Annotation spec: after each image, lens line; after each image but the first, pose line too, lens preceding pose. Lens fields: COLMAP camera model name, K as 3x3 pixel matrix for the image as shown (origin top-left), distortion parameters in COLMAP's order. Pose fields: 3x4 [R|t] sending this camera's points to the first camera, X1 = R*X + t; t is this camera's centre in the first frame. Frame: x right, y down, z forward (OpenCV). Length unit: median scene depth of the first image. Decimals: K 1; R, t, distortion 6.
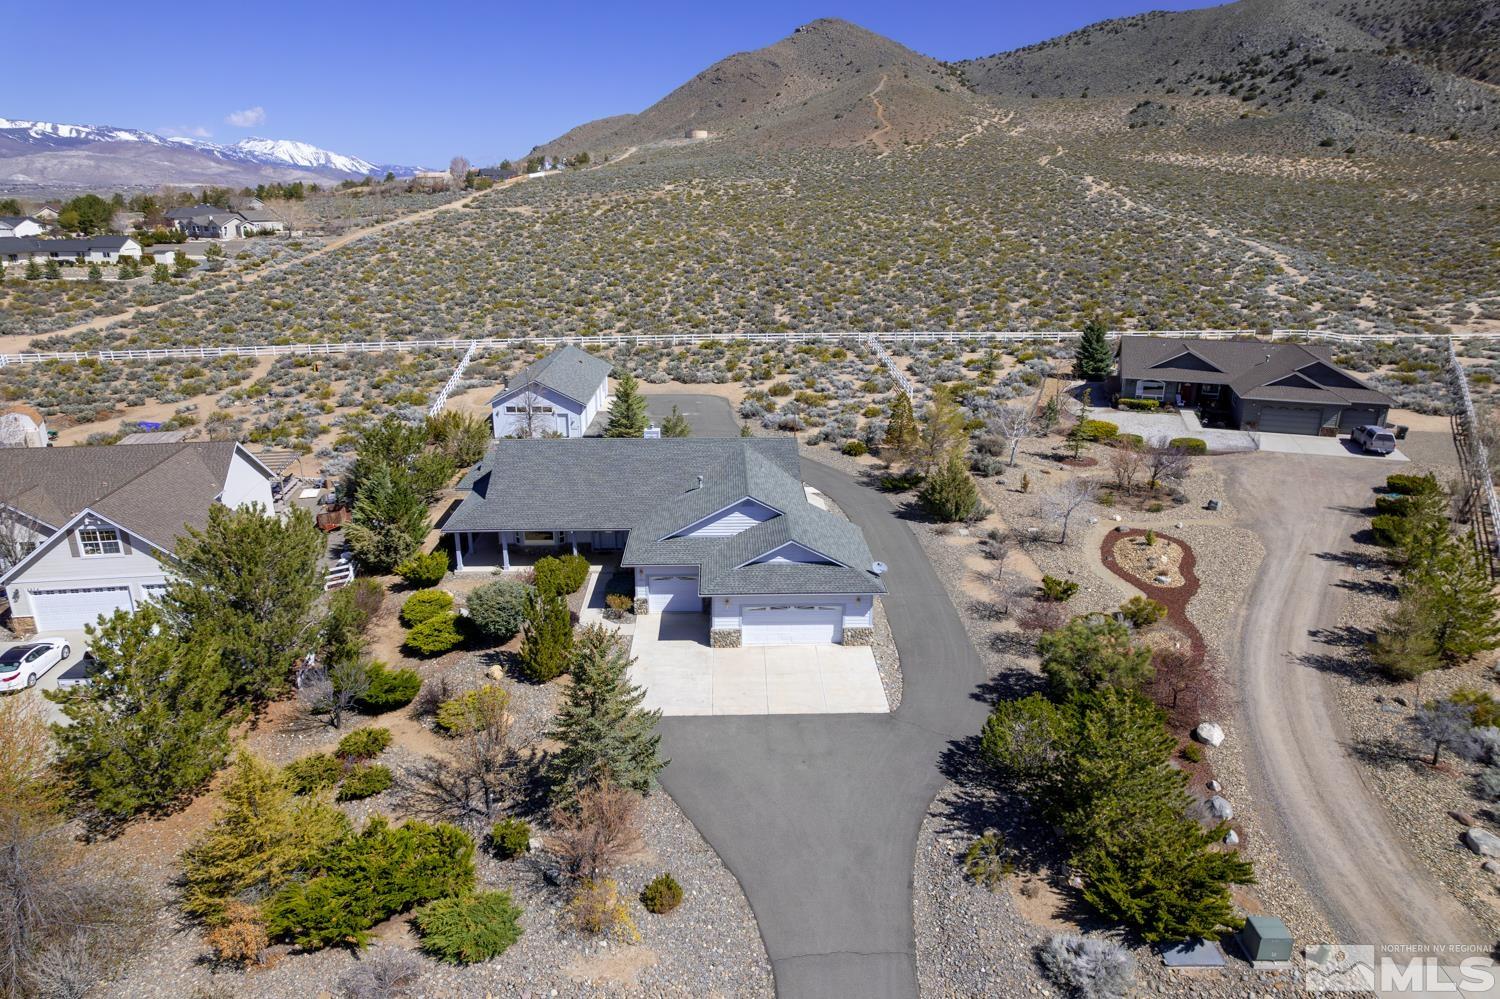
lens RADIAL K [[958.6, 0, 753.6], [0, 958.6, 512.4], [0, 0, 1]] dist [-0.081549, 0.074638]
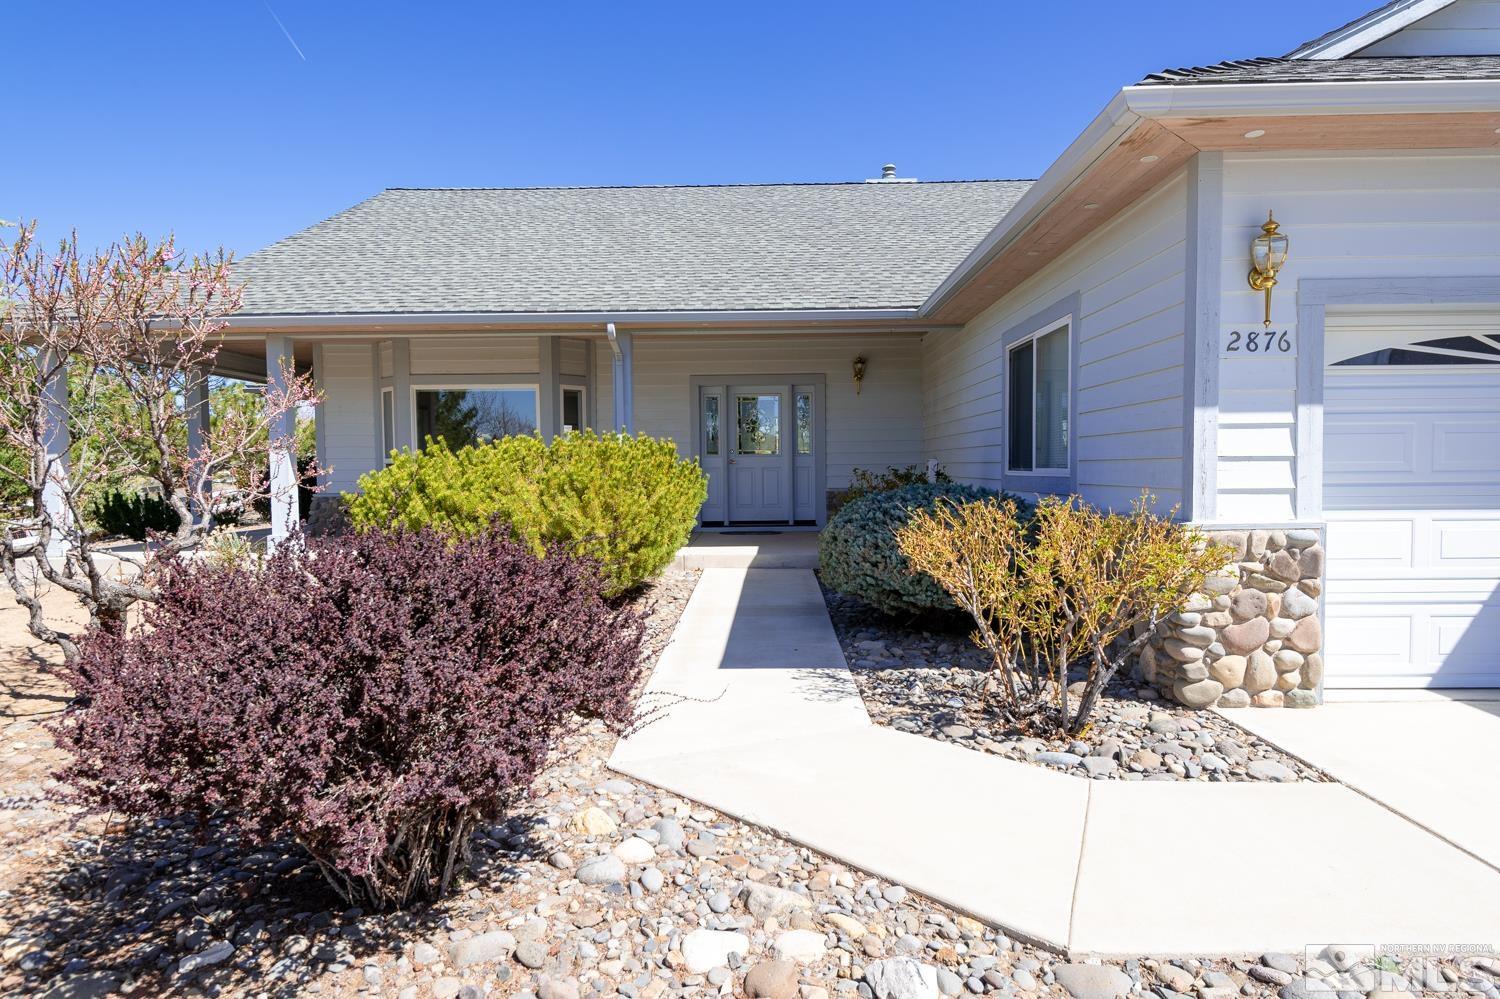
lens RADIAL K [[958.6, 0, 753.6], [0, 958.6, 512.4], [0, 0, 1]] dist [-0.081549, 0.074638]
pose [[0.997404, -0.008840, -0.071470, -0.037390], [-0.010676, 0.963323, -0.268132, 0.026422], [0.071219, 0.268199, 0.960727, 0.206260]]
